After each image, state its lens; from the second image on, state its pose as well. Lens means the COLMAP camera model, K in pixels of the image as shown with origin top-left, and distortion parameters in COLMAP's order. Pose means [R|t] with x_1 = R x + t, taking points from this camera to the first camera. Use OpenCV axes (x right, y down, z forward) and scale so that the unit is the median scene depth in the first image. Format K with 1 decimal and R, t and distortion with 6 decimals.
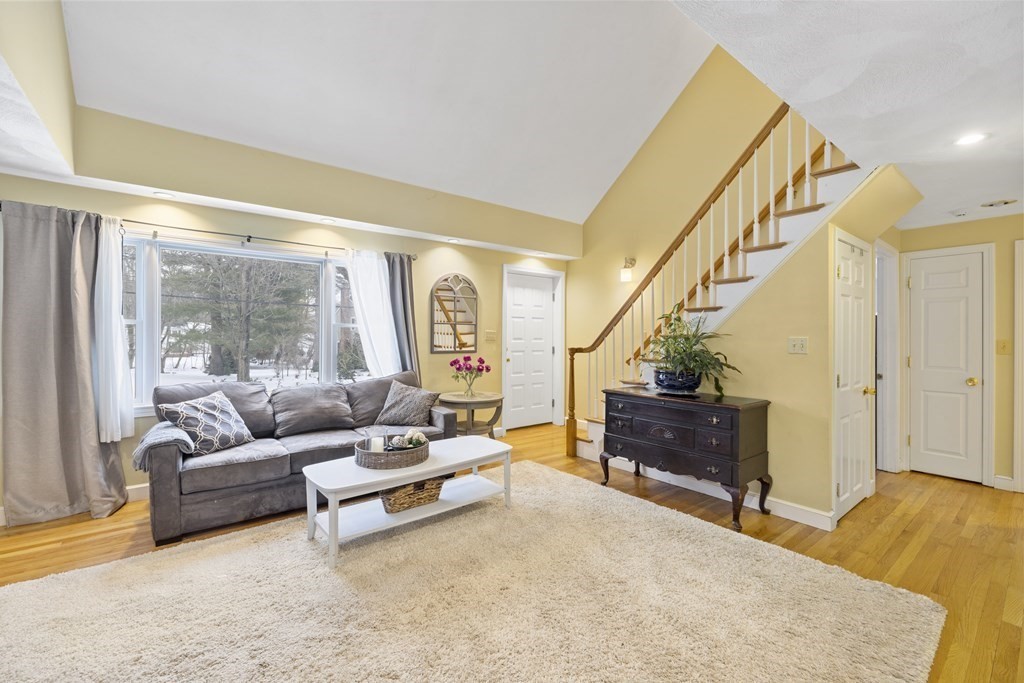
lens RADIAL K [[431.4, 0, 508.2], [0, 431.4, 337.3], [0, 0, 1]] dist [0.004295, -0.000333]
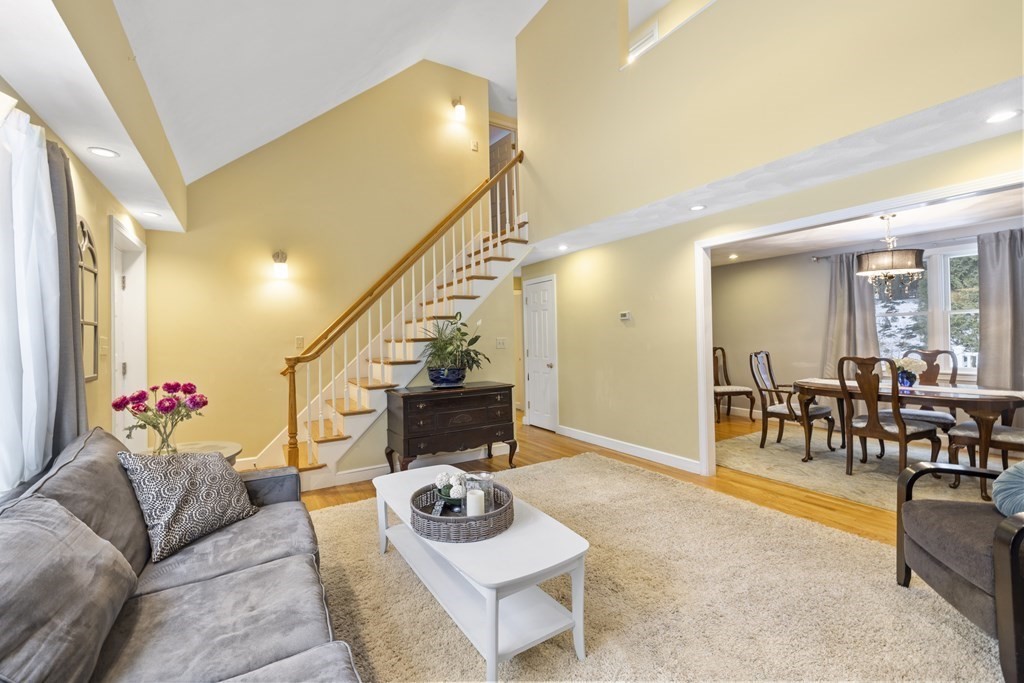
lens RADIAL K [[431.4, 0, 506.9], [0, 431.4, 333.5], [0, 0, 1]] dist [0.004295, -0.000333]
pose [[0.115248, 0.001195, 0.993336, -0.753254], [0.027120, 0.999623, -0.004349, -0.006615], [-0.992966, 0.027440, 0.115172, 0.672359]]
